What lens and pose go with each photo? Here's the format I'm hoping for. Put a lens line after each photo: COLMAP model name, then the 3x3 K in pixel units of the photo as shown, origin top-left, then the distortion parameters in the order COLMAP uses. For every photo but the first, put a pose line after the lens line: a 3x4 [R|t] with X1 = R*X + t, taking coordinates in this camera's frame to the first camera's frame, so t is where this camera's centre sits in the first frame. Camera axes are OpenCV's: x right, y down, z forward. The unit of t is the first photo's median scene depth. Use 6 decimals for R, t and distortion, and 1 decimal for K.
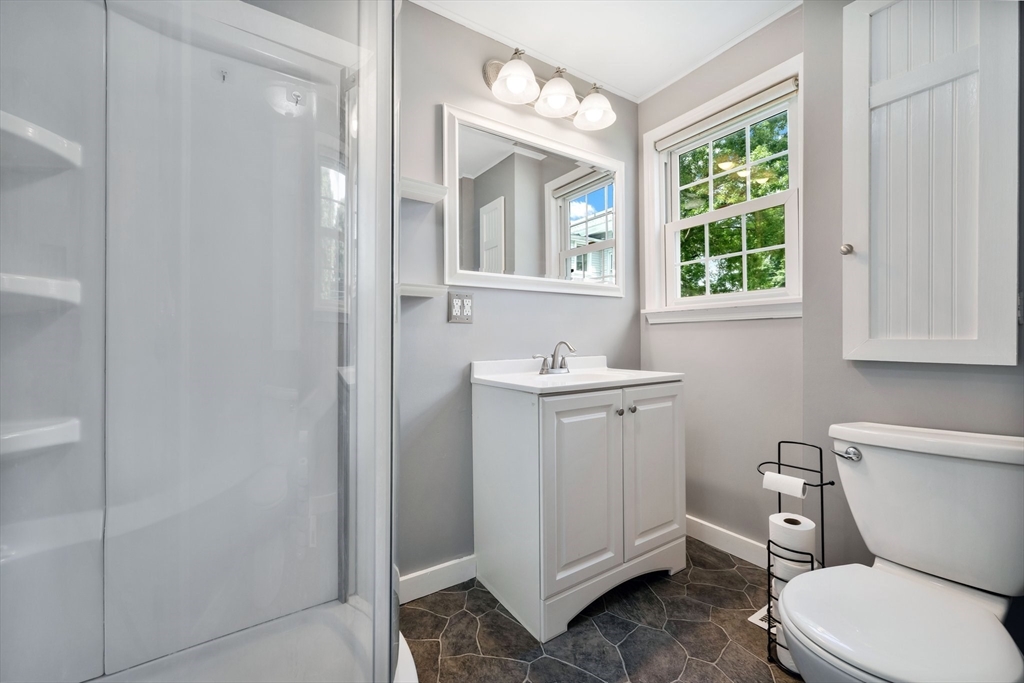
lens RADIAL K [[401.9, 0, 515.6], [0, 401.9, 339.7], [0, 0, 1]] dist [0.000717, 0.000060]
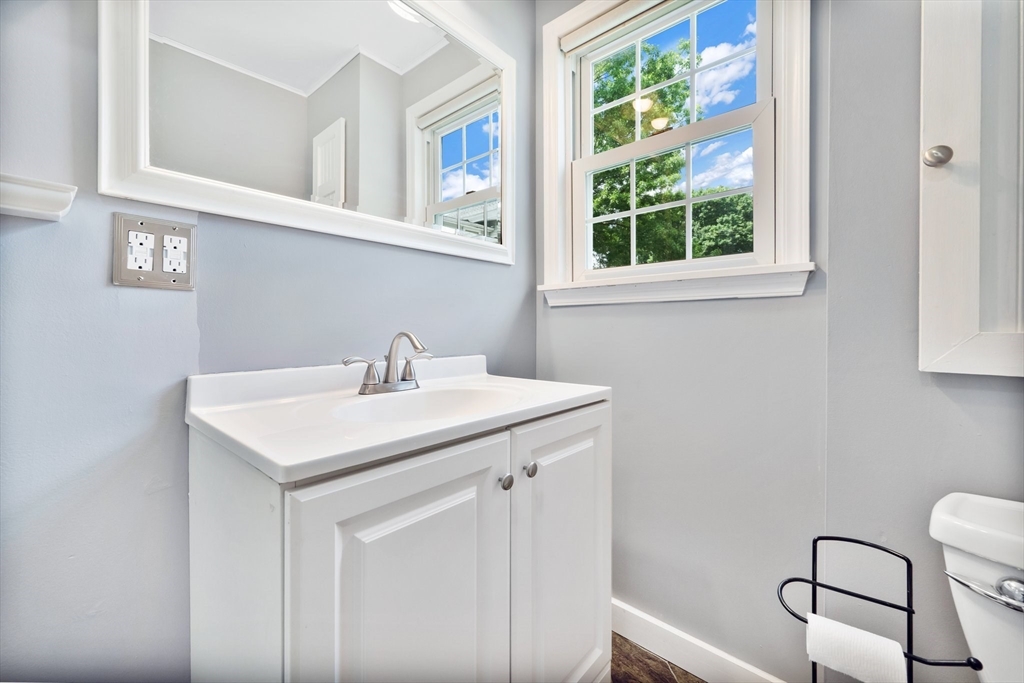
lens RADIAL K [[401.9, 0, 515.6], [0, 401.9, 339.7], [0, 0, 1]] dist [0.000717, 0.000060]
pose [[0.962974, 0.001100, 0.269593, 0.112296], [-0.008135, 0.999655, 0.024979, -0.000209], [-0.269472, -0.026247, 0.962650, 0.425893]]
